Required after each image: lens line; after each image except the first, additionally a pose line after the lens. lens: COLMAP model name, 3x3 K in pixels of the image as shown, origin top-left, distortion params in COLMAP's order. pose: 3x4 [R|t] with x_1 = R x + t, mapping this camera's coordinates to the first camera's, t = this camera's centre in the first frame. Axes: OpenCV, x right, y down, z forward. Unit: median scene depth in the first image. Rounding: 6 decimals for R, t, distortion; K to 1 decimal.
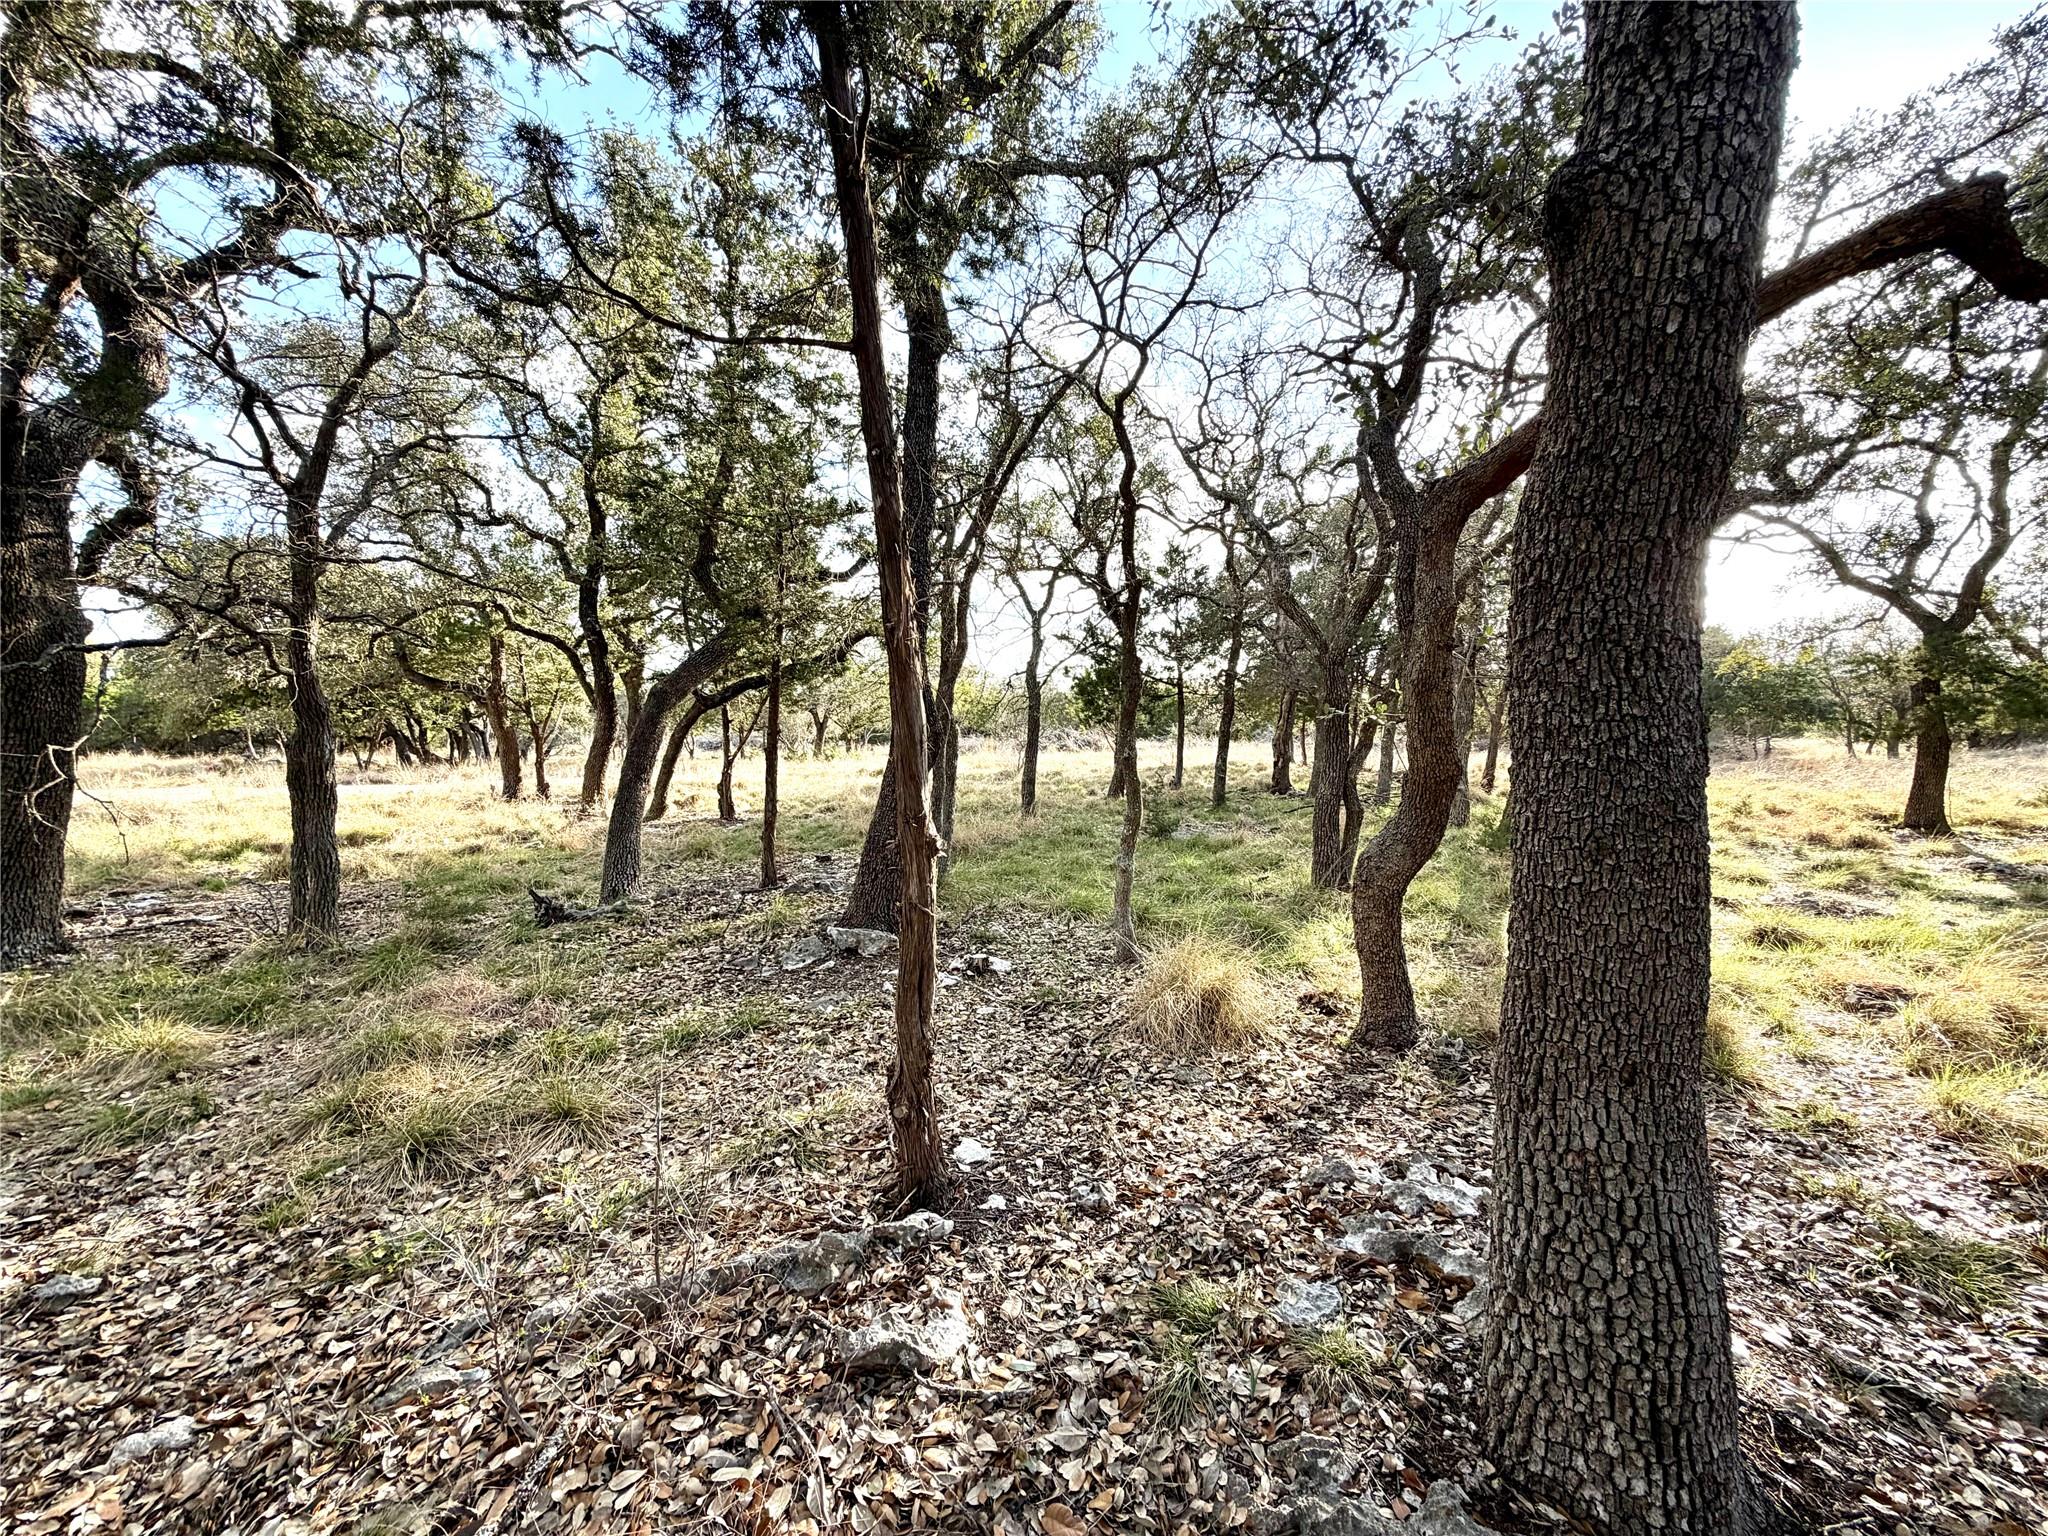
lens RADIAL K [[816.3, 0, 1023.9], [0, 816.3, 765.6], [0, 0, 1]] dist [0.001108, 0.000080]
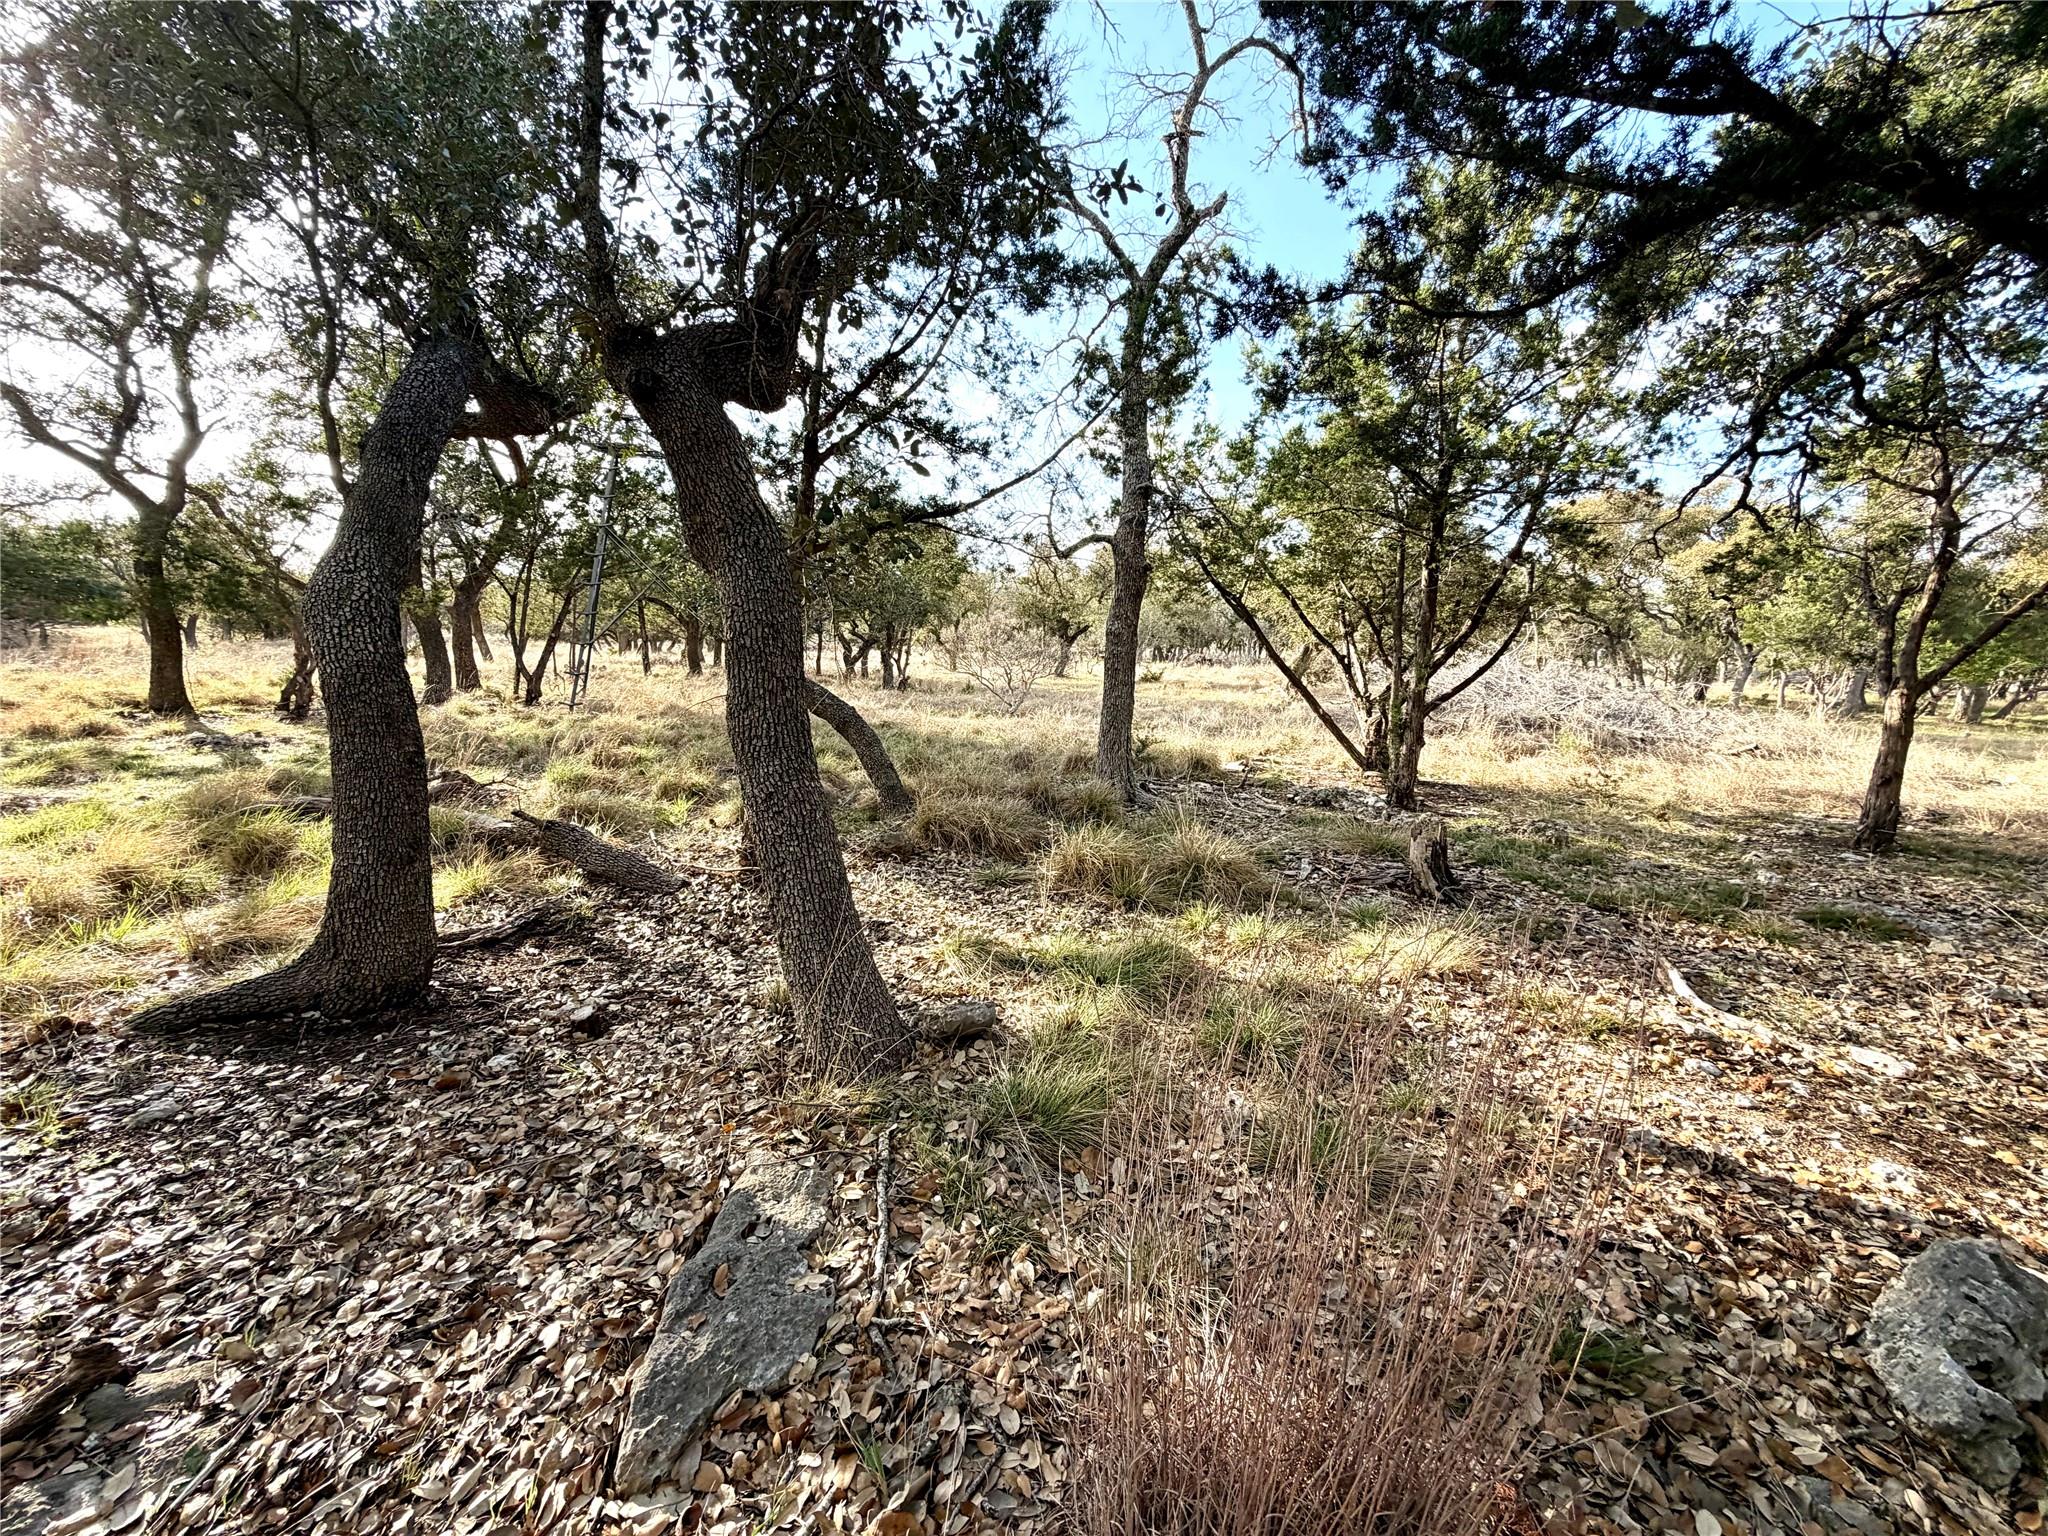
lens RADIAL K [[816.3, 0, 1022.6], [0, 816.3, 765.3], [0, 0, 1]] dist [0.001108, 0.000080]
pose [[-0.022106, -0.140949, 0.989770, 0.246488], [0.008599, 0.989948, 0.141167, 0.041662], [-0.999719, 0.011631, -0.020671, -0.203381]]
